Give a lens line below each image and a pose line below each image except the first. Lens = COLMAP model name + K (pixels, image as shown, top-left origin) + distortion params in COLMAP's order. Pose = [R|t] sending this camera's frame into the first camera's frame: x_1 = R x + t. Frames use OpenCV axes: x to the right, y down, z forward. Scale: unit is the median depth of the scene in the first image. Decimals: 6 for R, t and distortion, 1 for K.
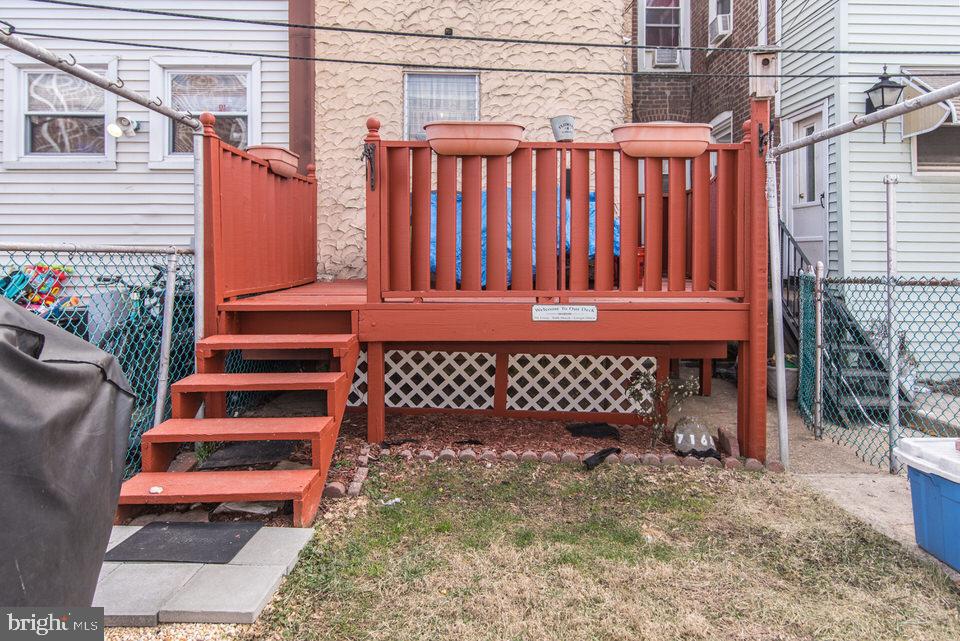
lens RADIAL K [[608.4, 0, 511.9], [0, 608.4, 212.9], [0, 0, 1]] dist [0.004810, 0.001010]
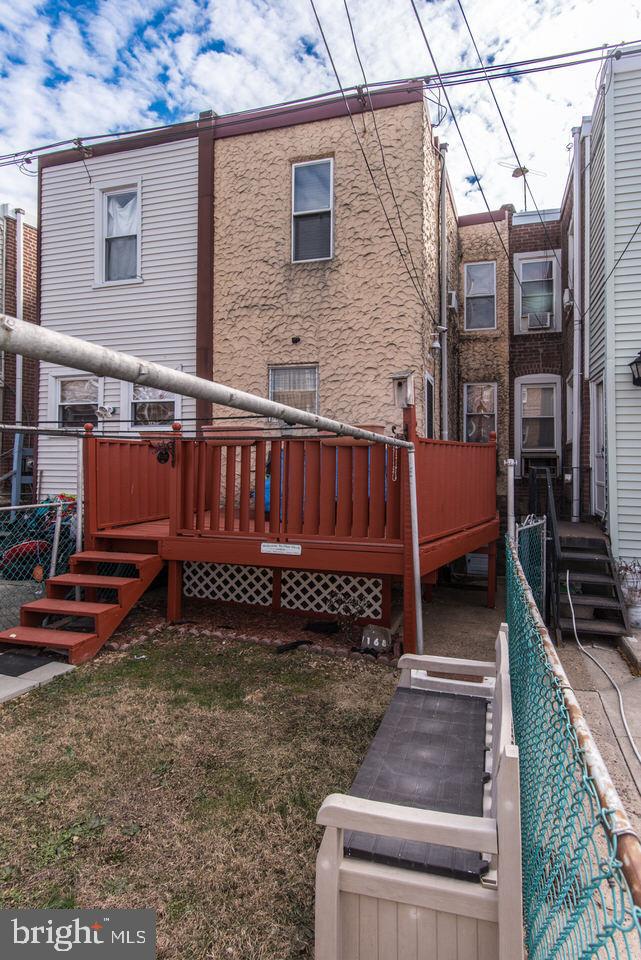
lens RADIAL K [[488.1, 0, 343.6], [0, 488.1, 425.8], [0, 0, 1]] dist [0.003084, -0.000472]
pose [[0.960111, -0.011802, -0.279370, 0.534593], [0.006527, 0.999783, -0.019804, -0.110524], [0.279543, 0.017191, 0.959979, -0.134460]]
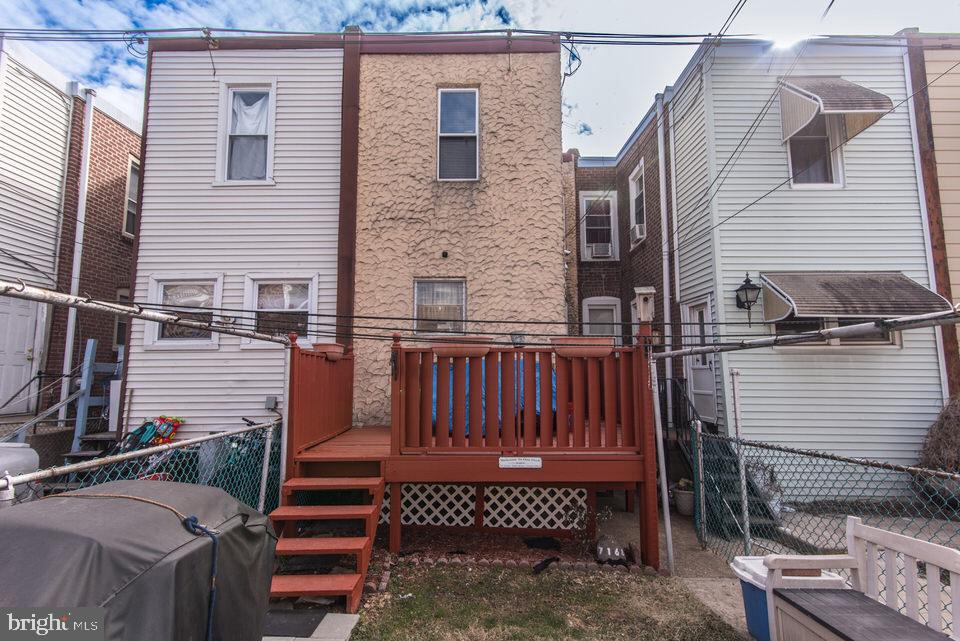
lens RADIAL K [[467.0, 0, 480.9], [0, 467.0, 299.4], [0, 0, 1]] dist [0.012092, -0.000243]
pose [[0.999680, -0.005098, -0.024787, 0.017847], [0.002324, 0.993854, -0.110678, -0.100183], [0.025199, 0.110585, 0.993547, -0.184923]]
